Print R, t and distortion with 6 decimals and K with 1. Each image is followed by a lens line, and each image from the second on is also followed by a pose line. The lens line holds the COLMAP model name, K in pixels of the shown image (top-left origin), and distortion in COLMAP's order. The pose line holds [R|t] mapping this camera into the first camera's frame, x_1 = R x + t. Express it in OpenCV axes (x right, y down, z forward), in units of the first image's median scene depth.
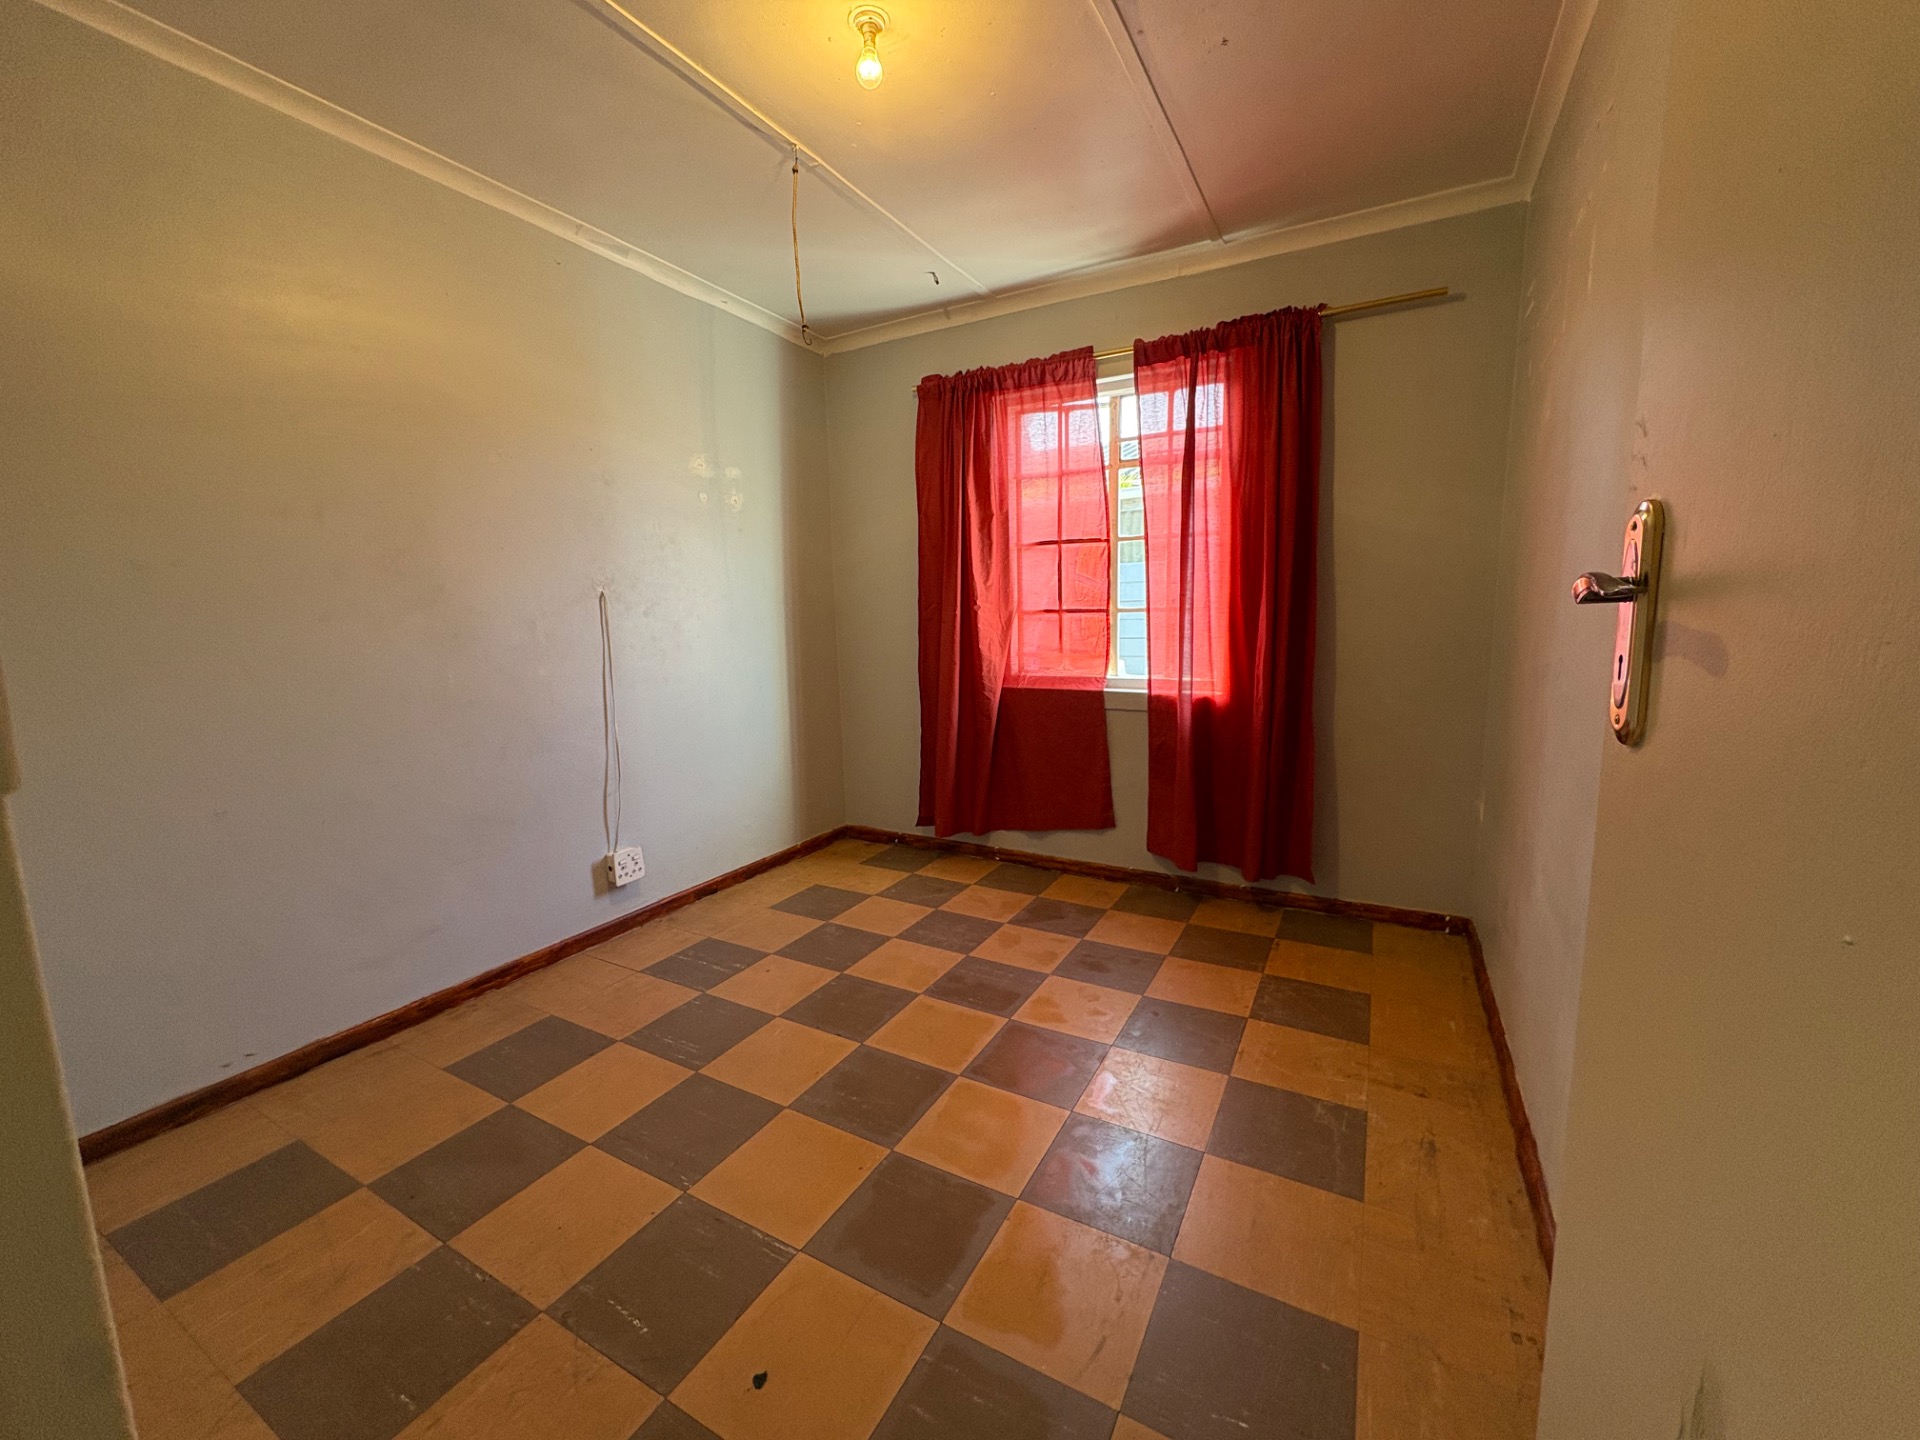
lens RADIAL K [[760.8, 0, 960.0], [0, 760.8, 720.0], [0, 0, 1]] dist [0.001012, -0.000256]
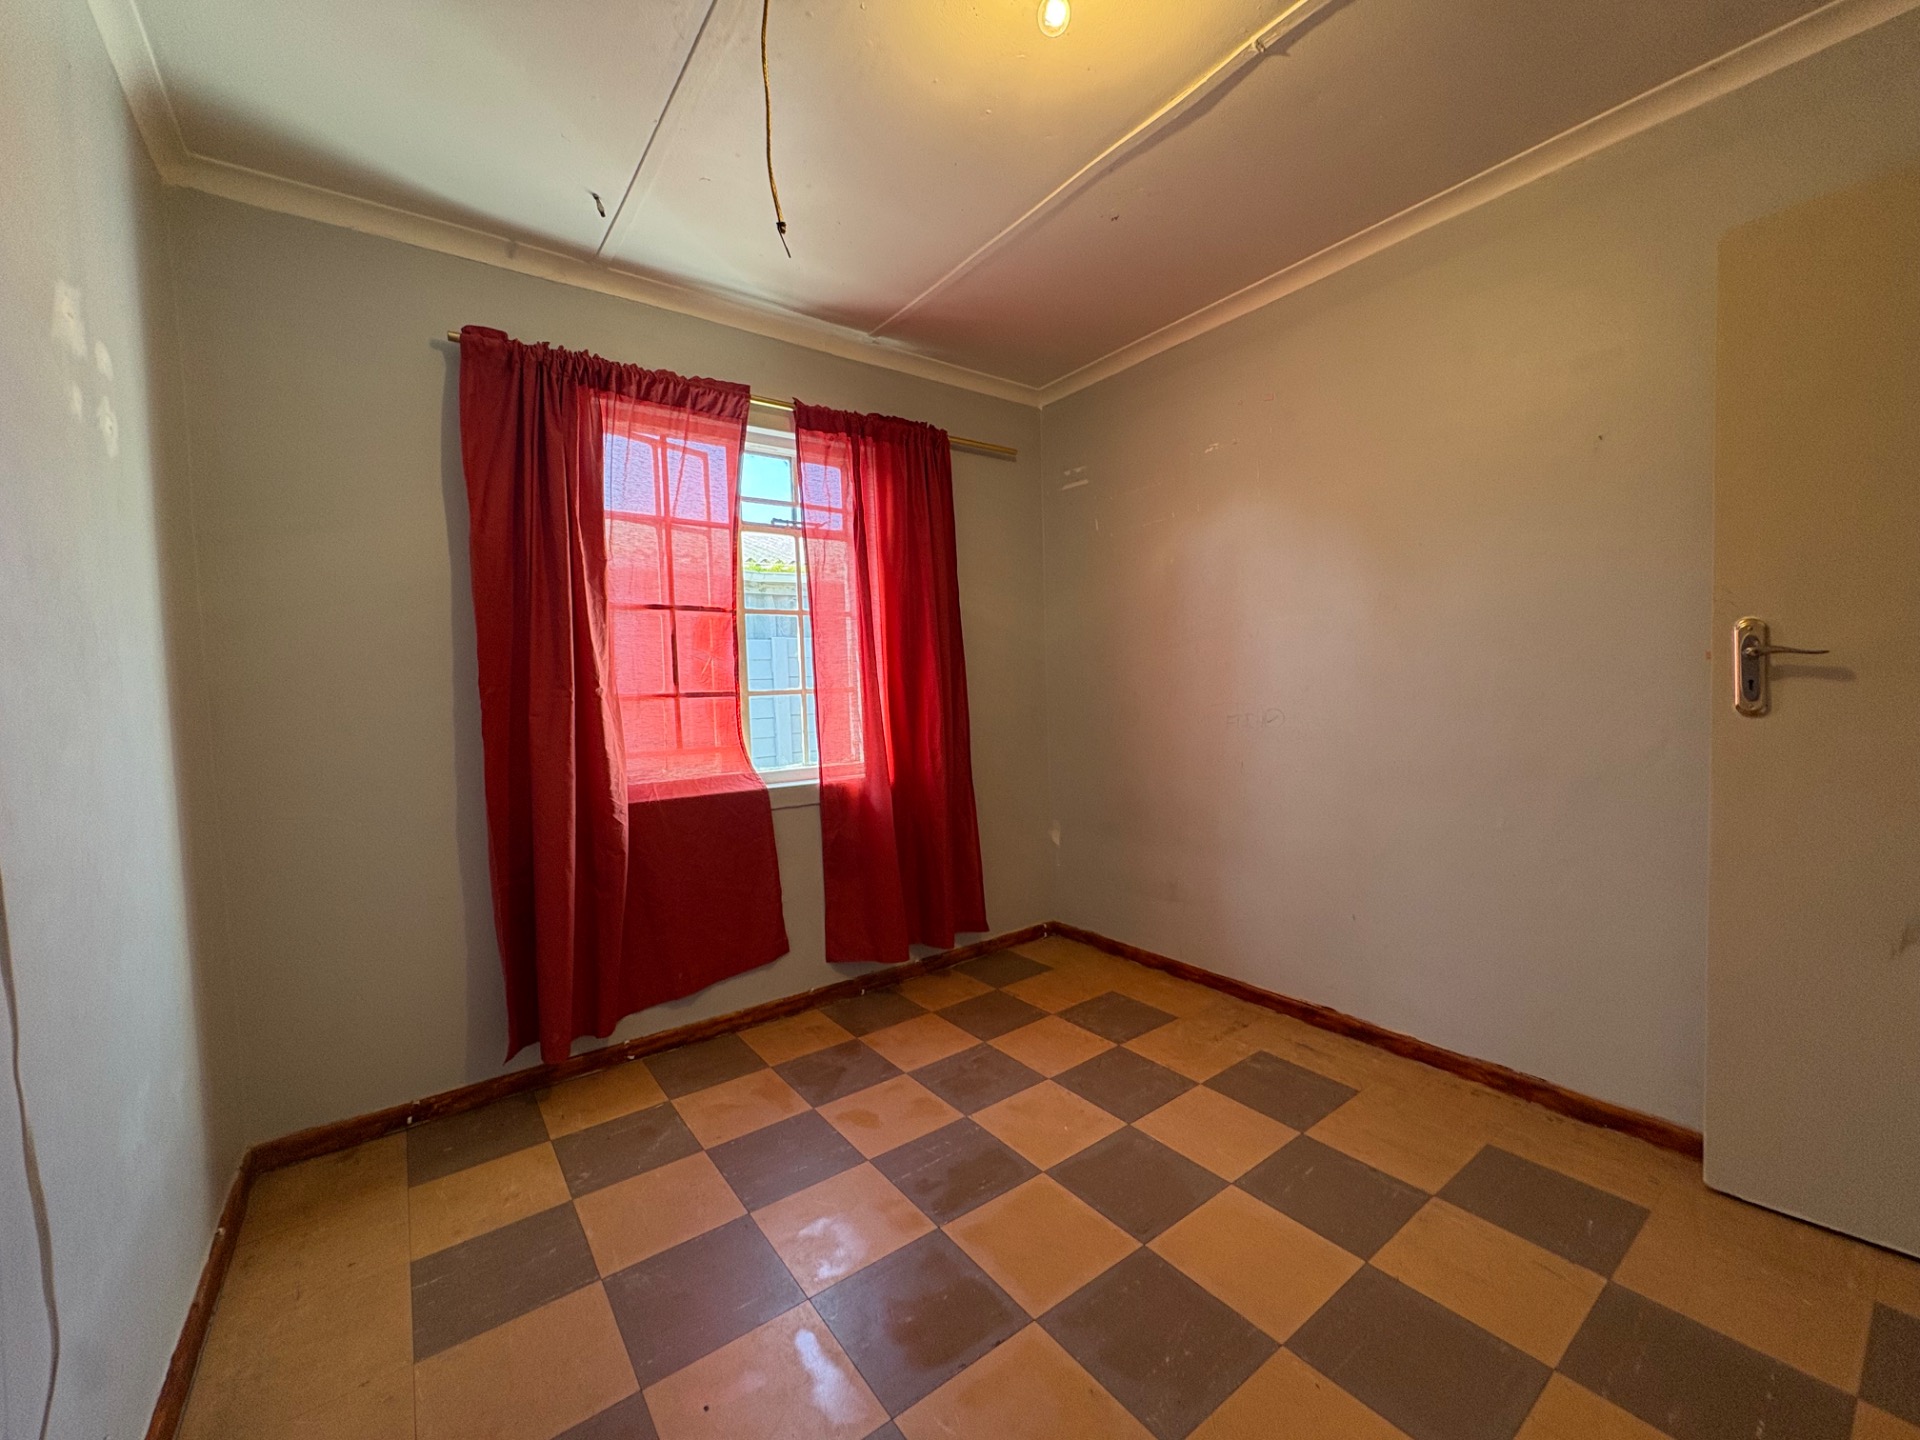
lens RADIAL K [[760.8, 0, 960.0], [0, 760.8, 720.0], [0, 0, 1]] dist [0.001012, -0.000256]
pose [[0.415935, -0.037070, 0.908638, -0.479498], [0.153001, 0.987778, -0.029739, -0.055301], [-0.896431, 0.151392, 0.416524, 0.452714]]
